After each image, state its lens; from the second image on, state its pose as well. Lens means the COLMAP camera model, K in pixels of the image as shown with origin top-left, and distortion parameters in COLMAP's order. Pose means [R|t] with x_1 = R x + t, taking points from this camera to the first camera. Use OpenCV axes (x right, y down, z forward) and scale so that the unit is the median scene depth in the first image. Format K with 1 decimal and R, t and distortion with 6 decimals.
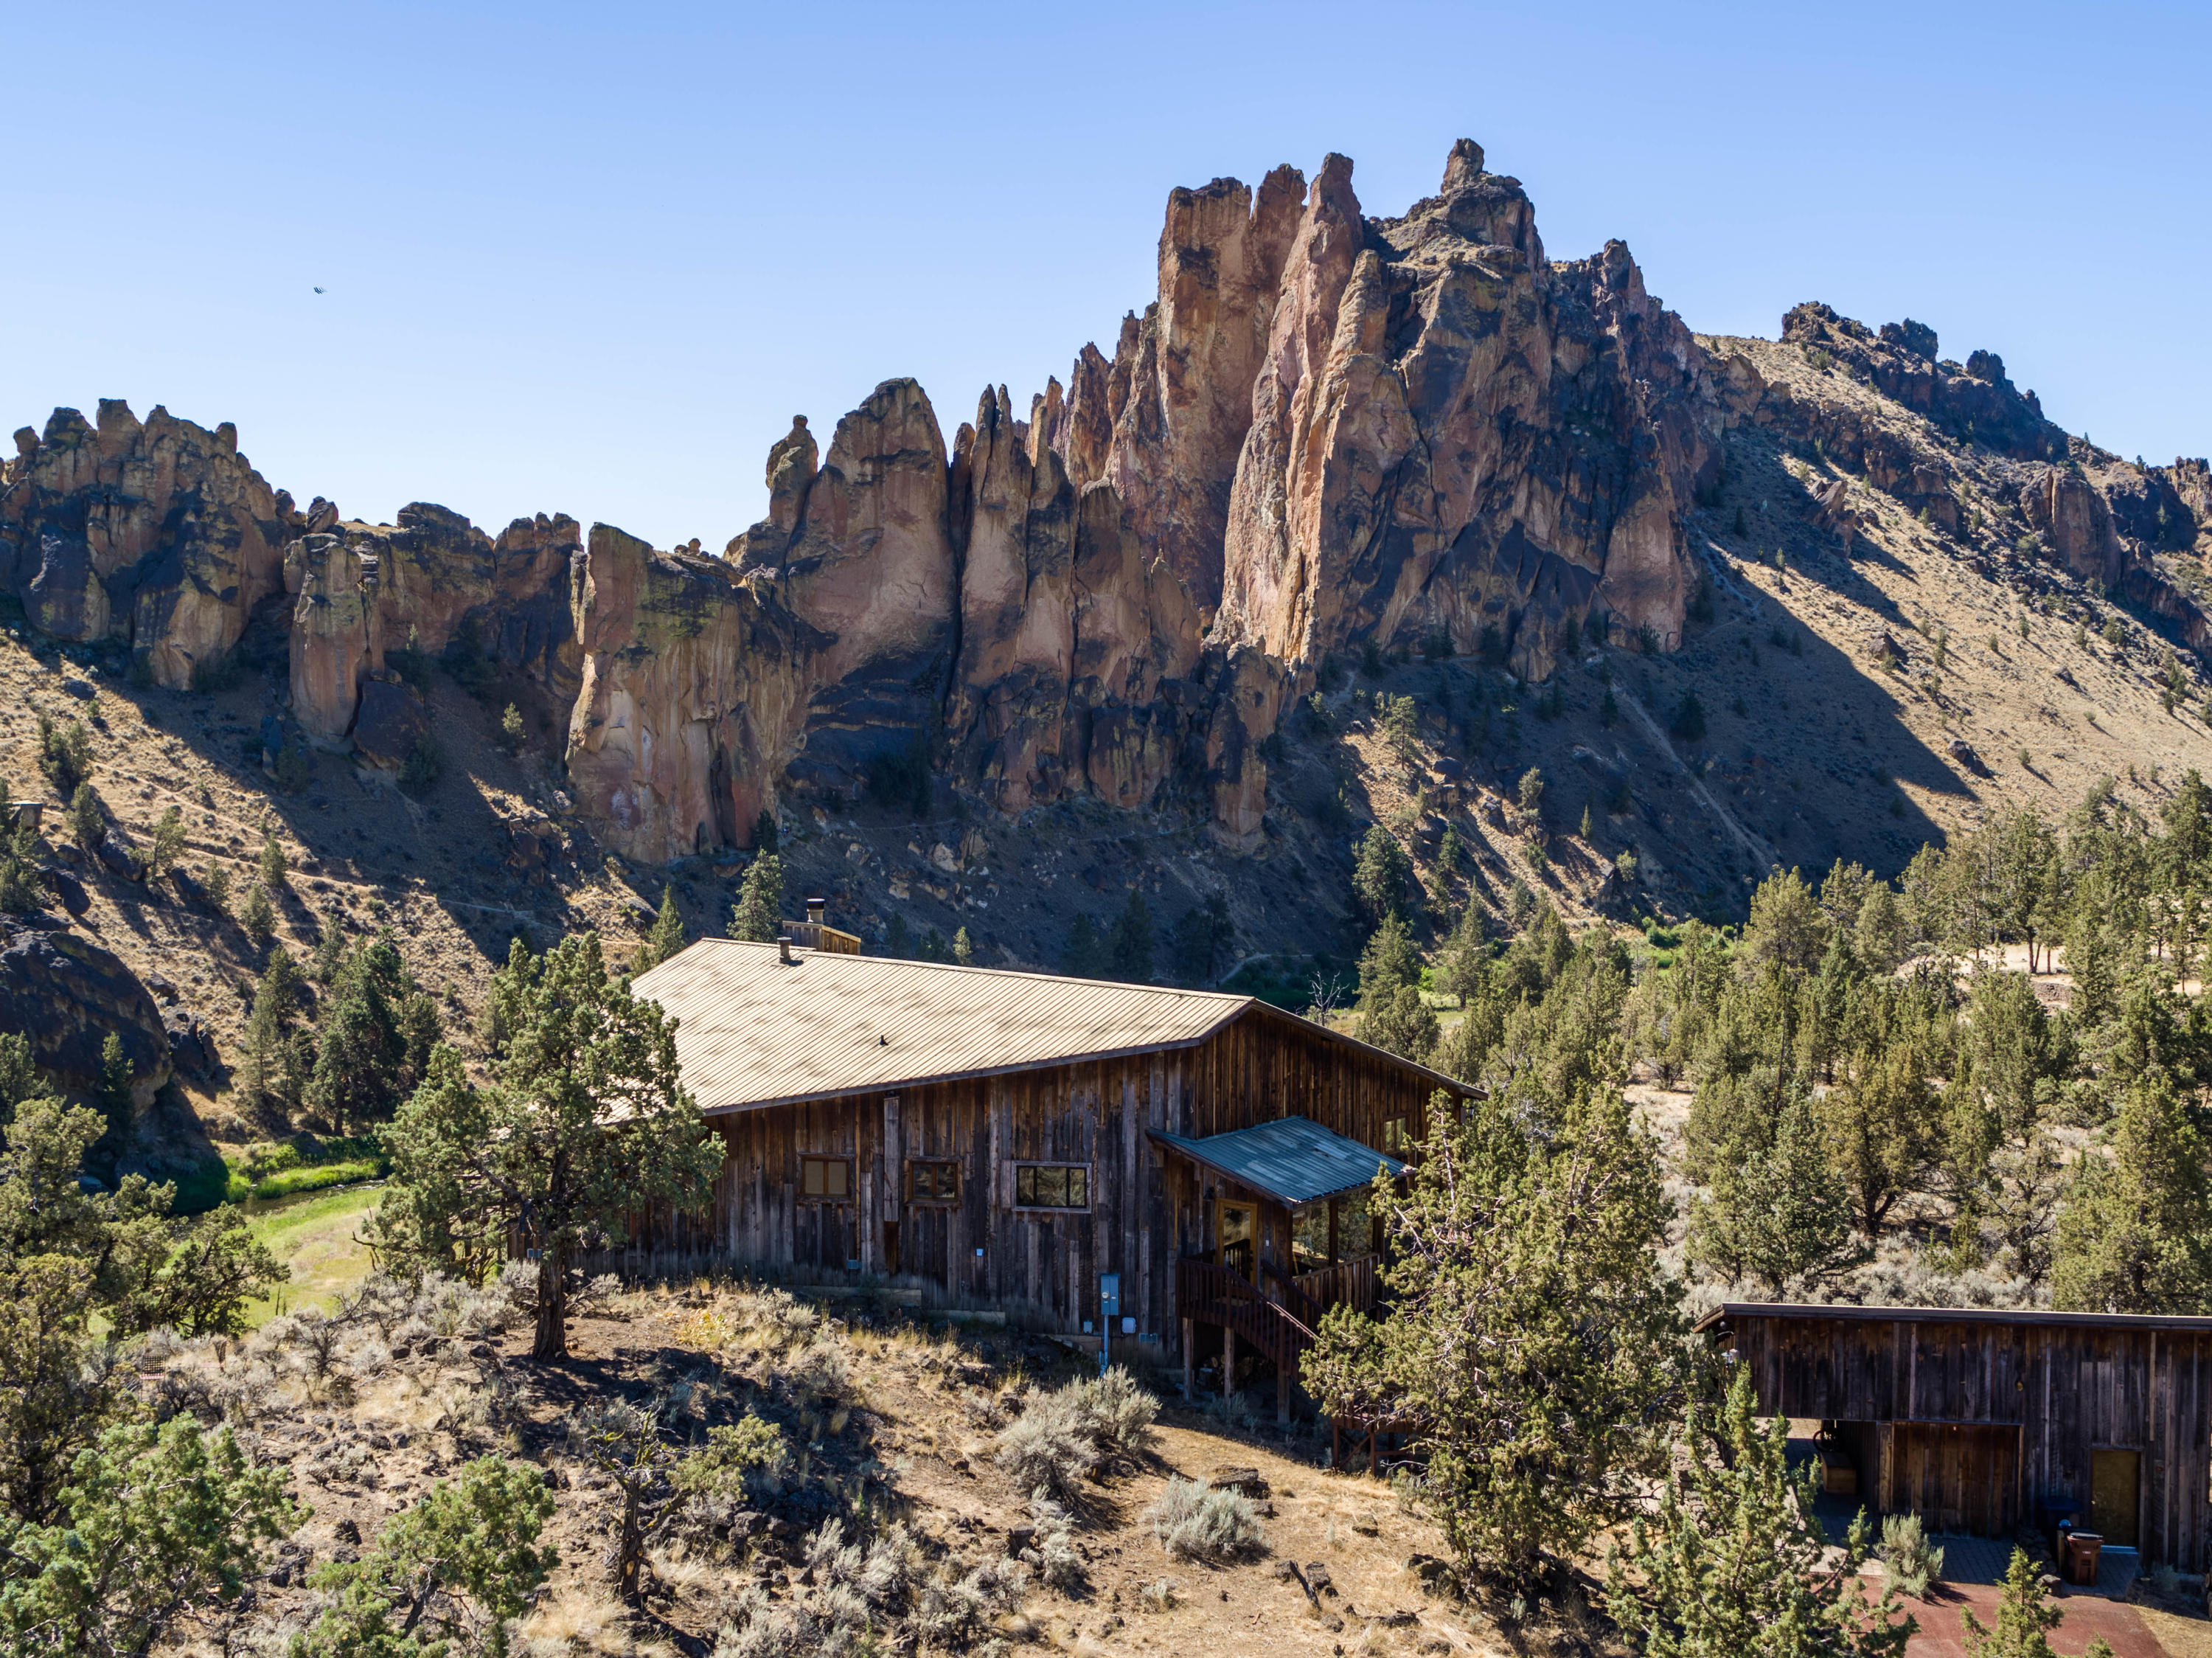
lens RADIAL K [[2847.5, 0, 1017.7], [0, 2847.5, 825.5], [0, 0, 1]] dist [-0.010393, 0.043098]
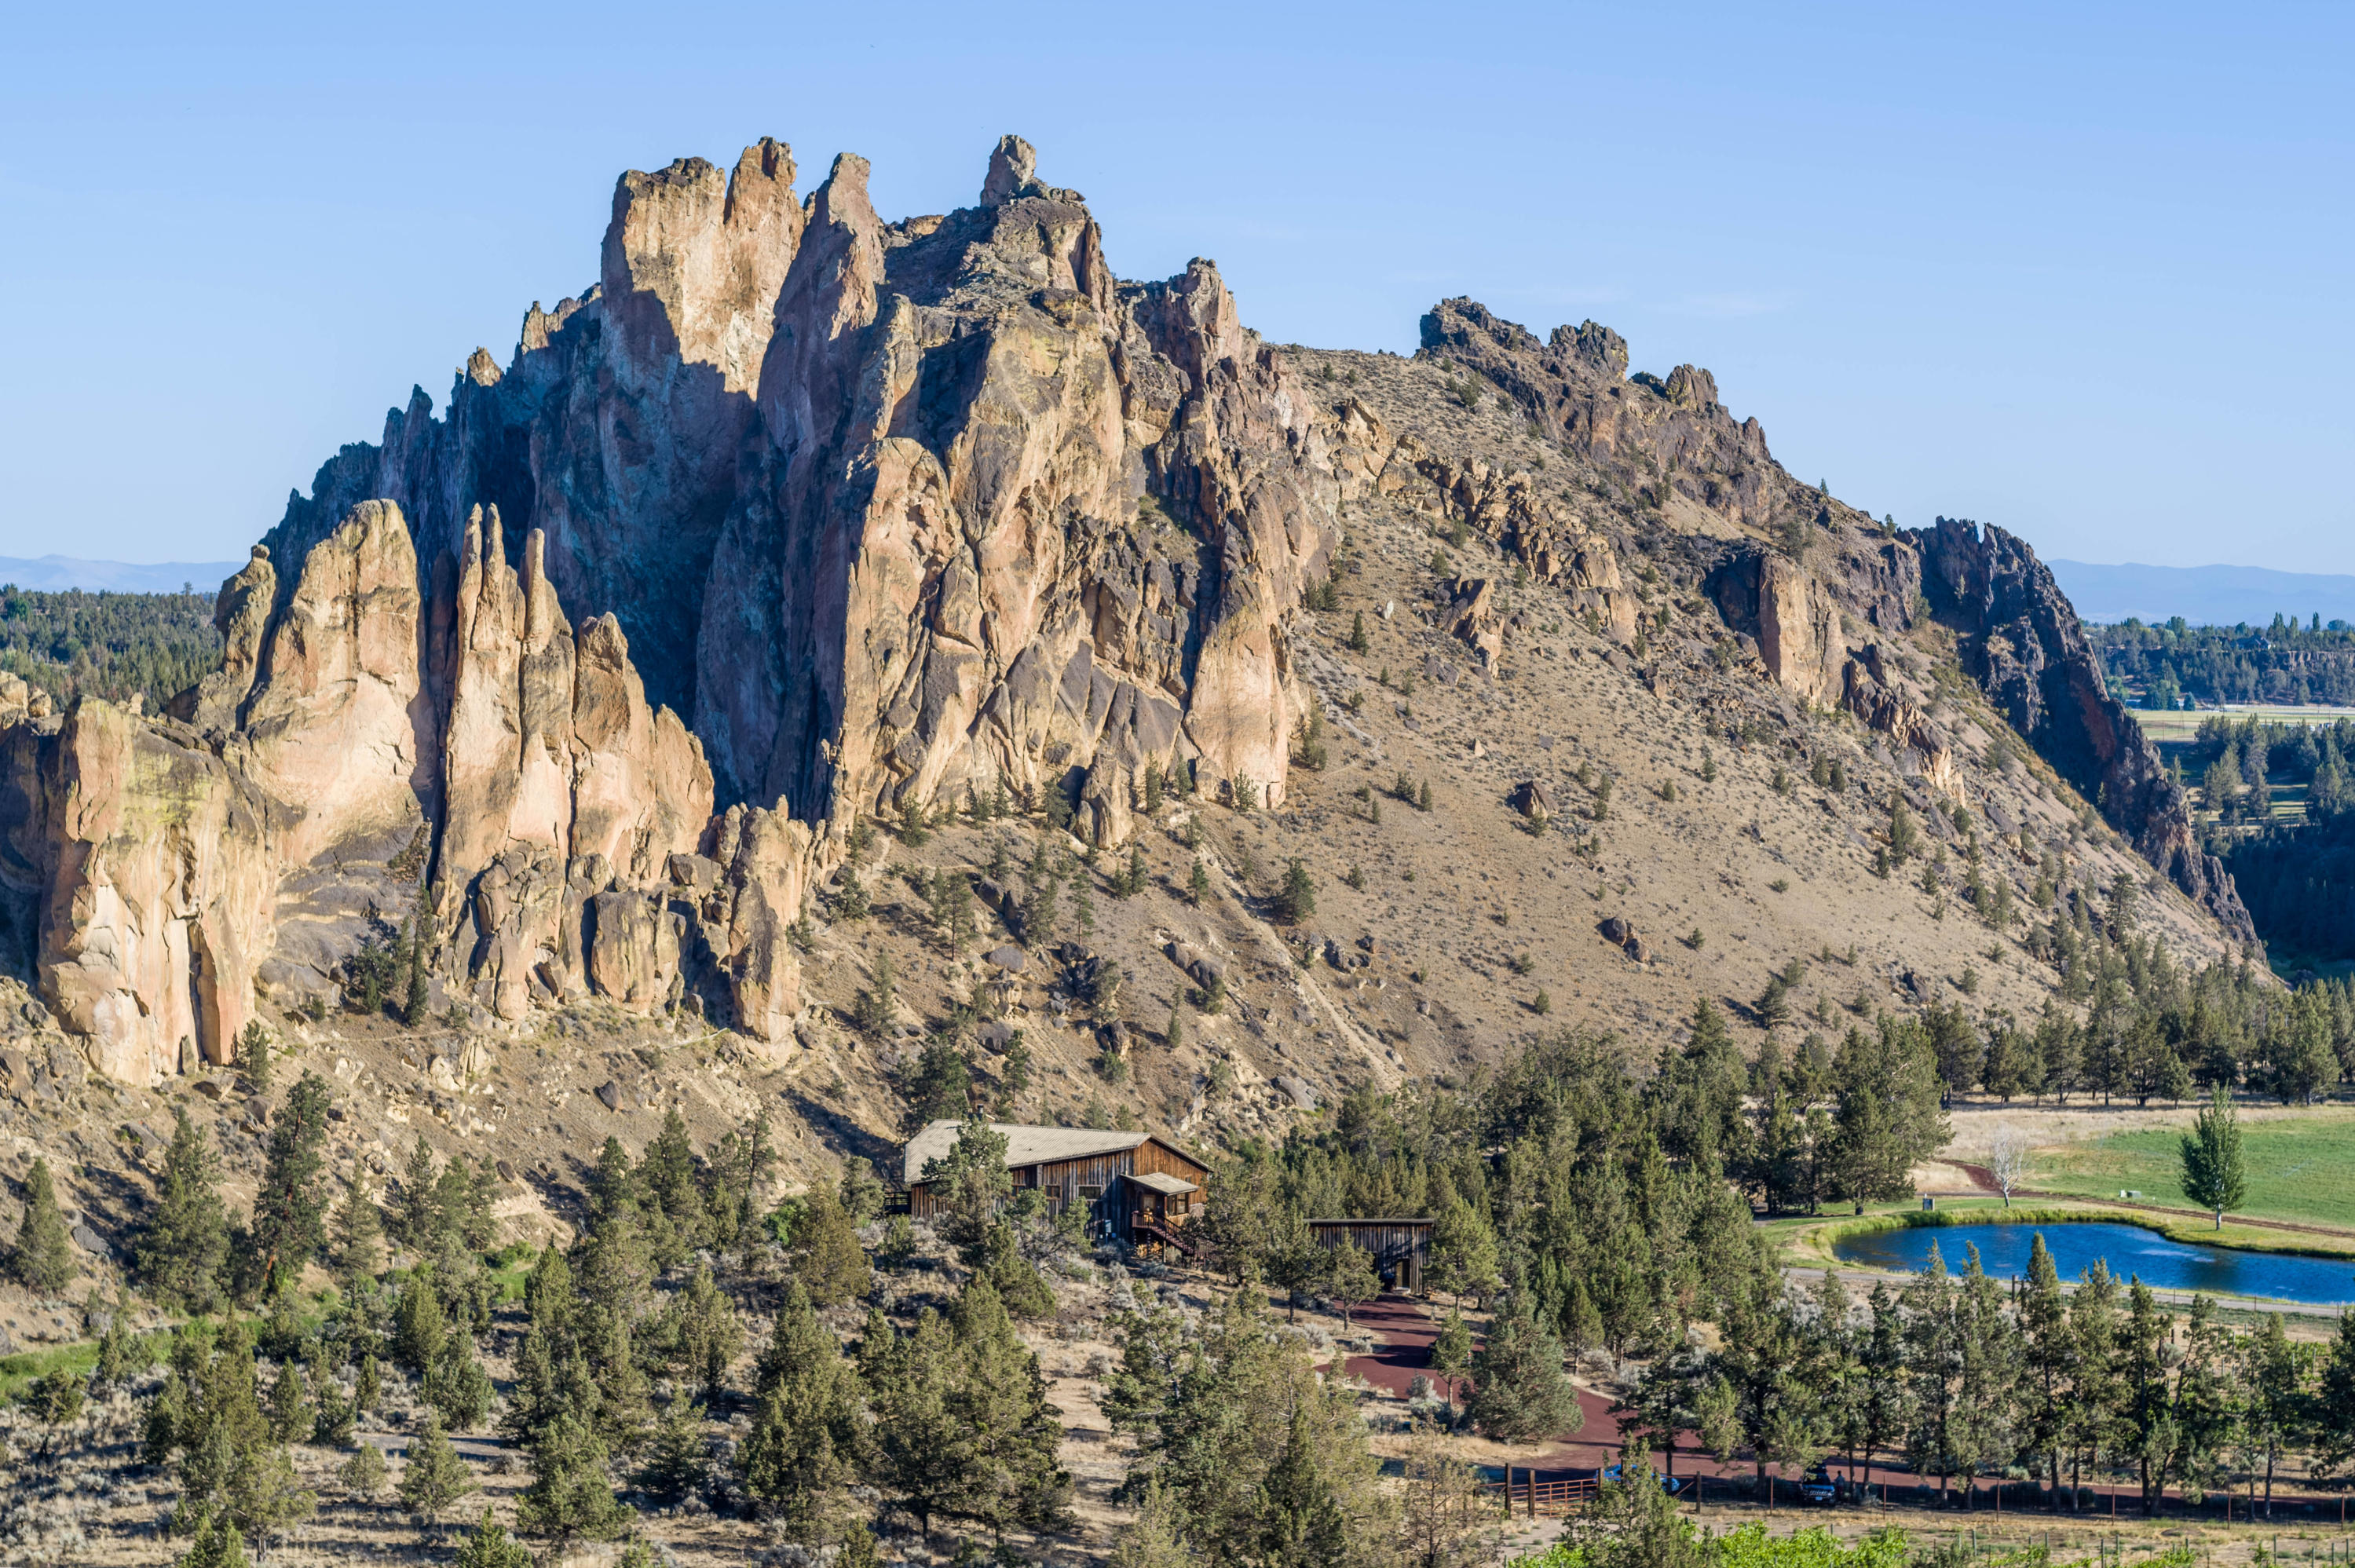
lens RADIAL K [[6487.6, 0, 991.3], [0, 6487.6, 495.0], [0, 0, 1]] dist [-0.067326, 0.922772]
pose [[0.983397, 0.010263, 0.181176, -0.207470], [0.003206, 0.997261, -0.073894, -0.016805], [-0.181438, 0.073248, 0.980671, -0.901086]]
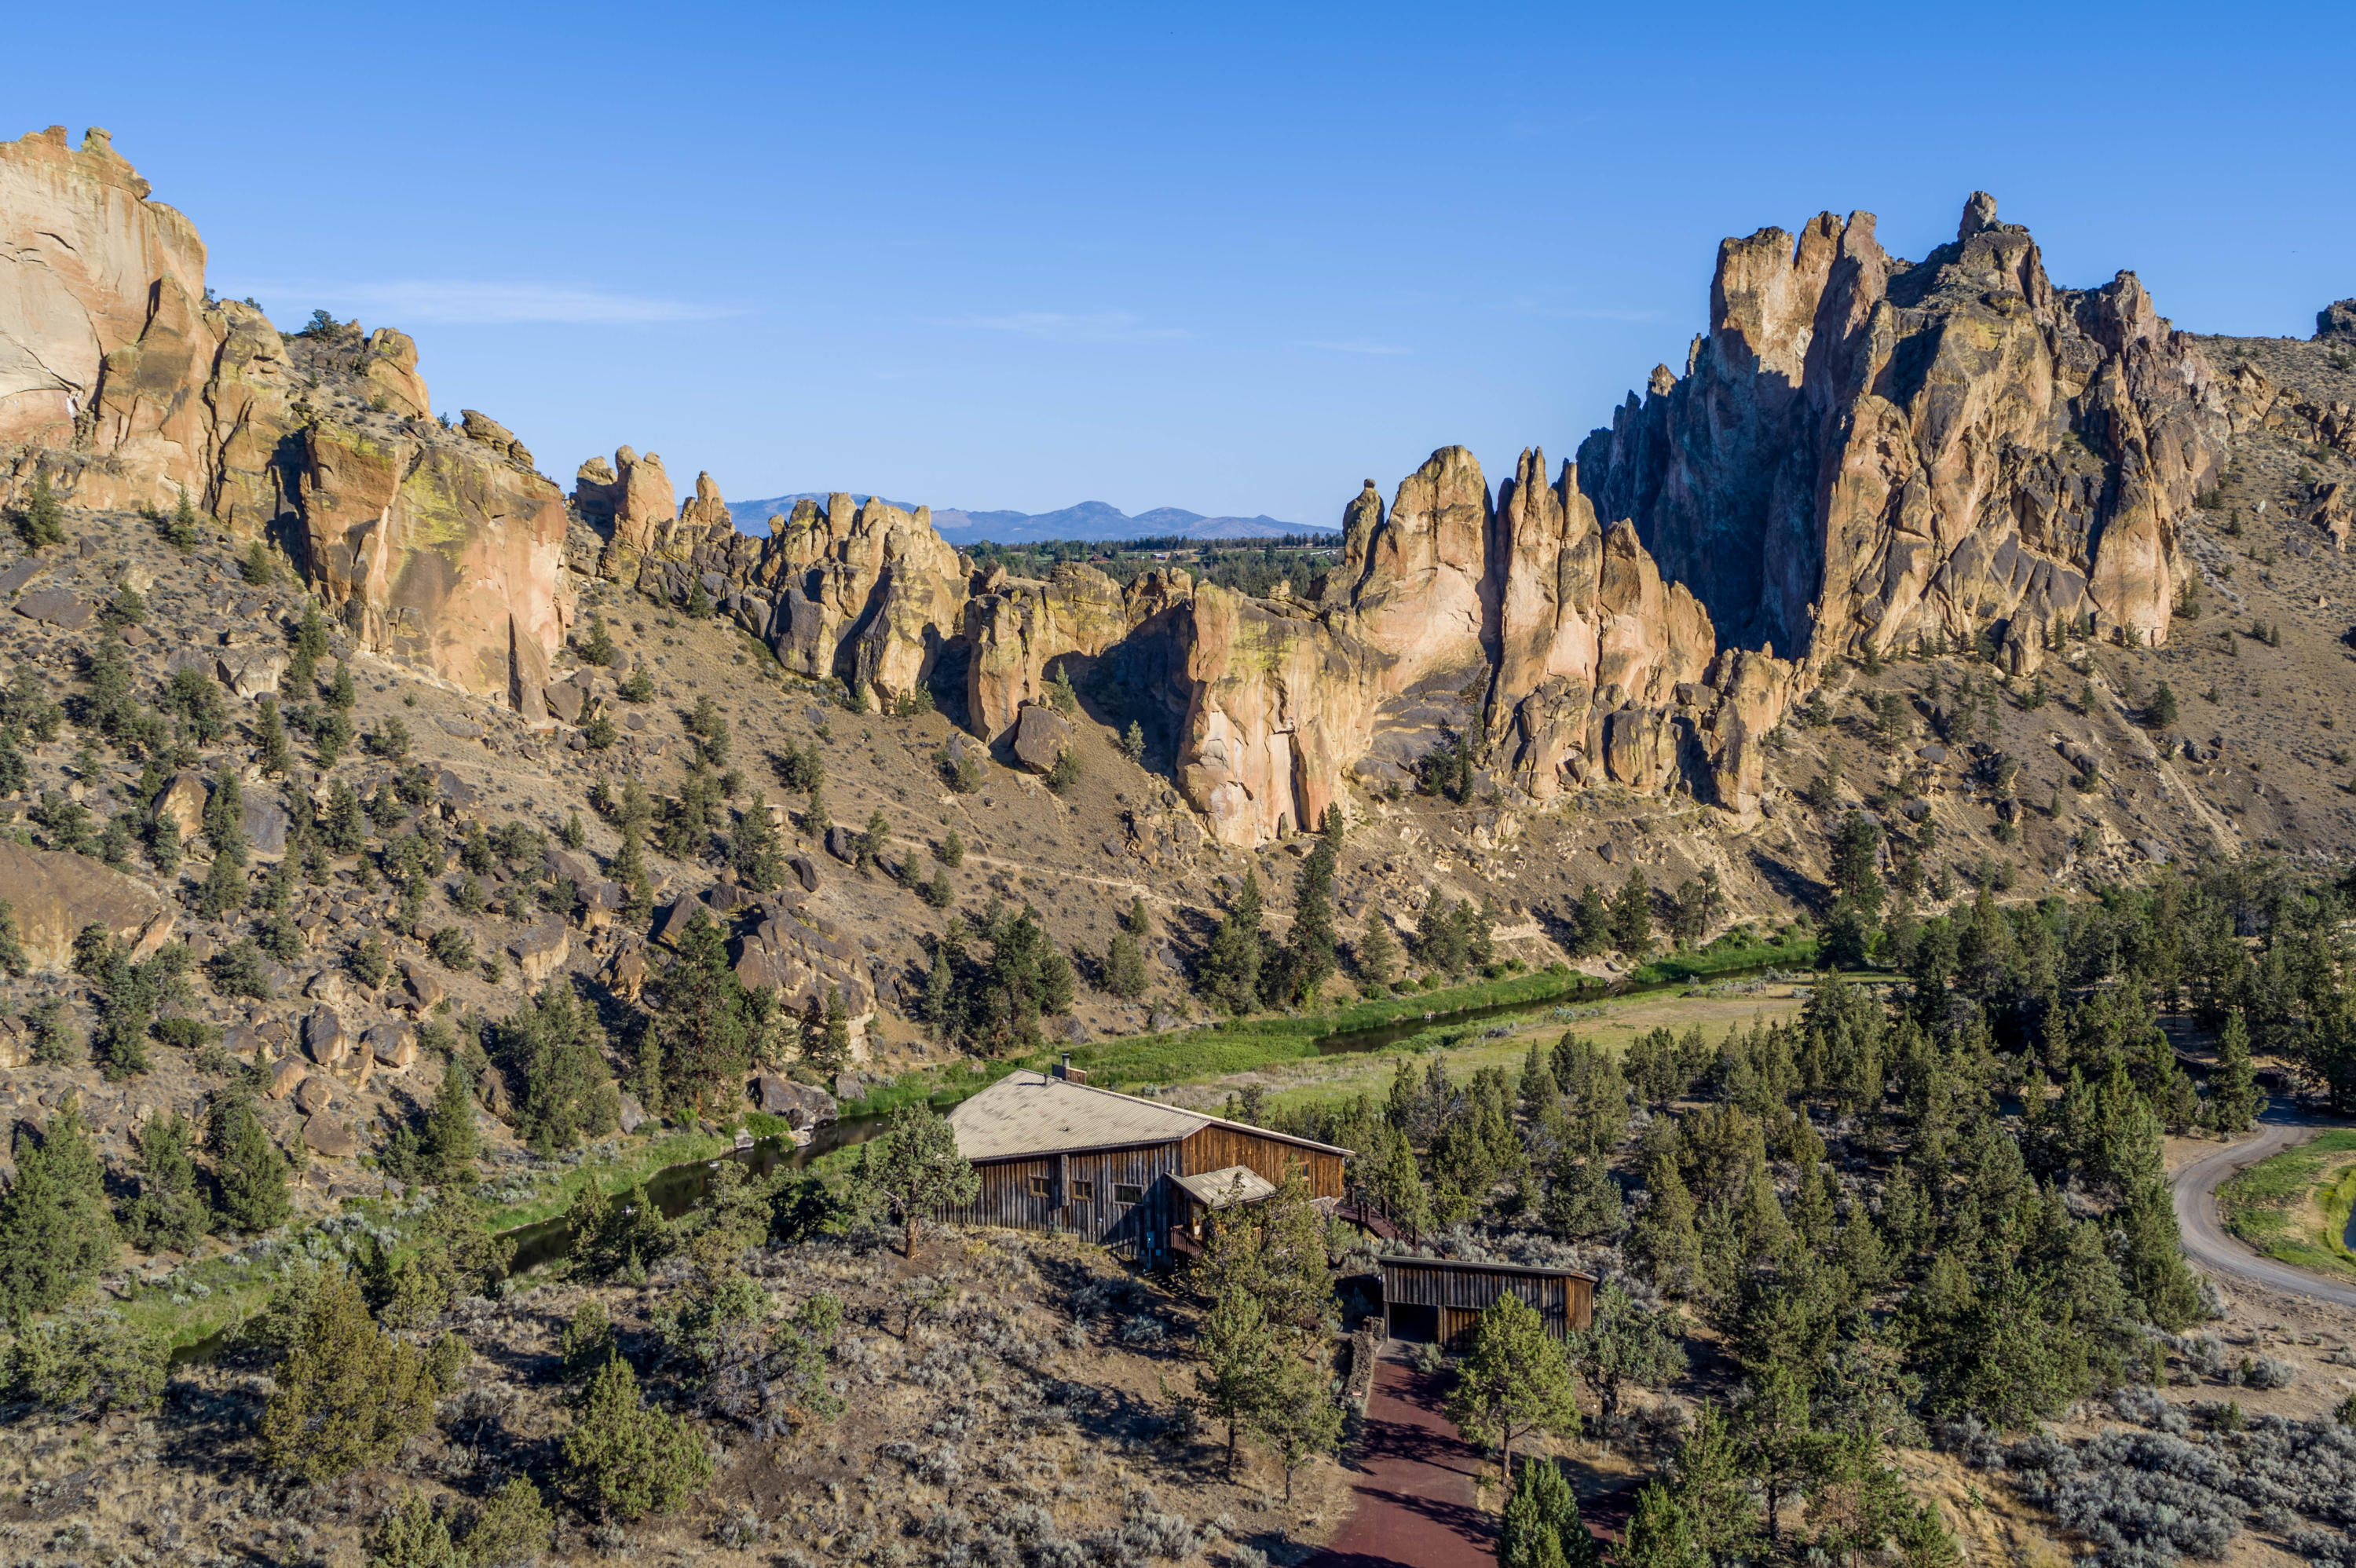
lens RADIAL K [[2696.9, 0, 1073.2], [0, 2696.9, 750.2], [0, 0, 1]] dist [0.008051, -0.007562]
pose [[0.971740, -0.000503, -0.236055, 0.075021], [0.003644, 0.999911, 0.012872, -0.040553], [0.236028, -0.013368, 0.971654, -0.176226]]
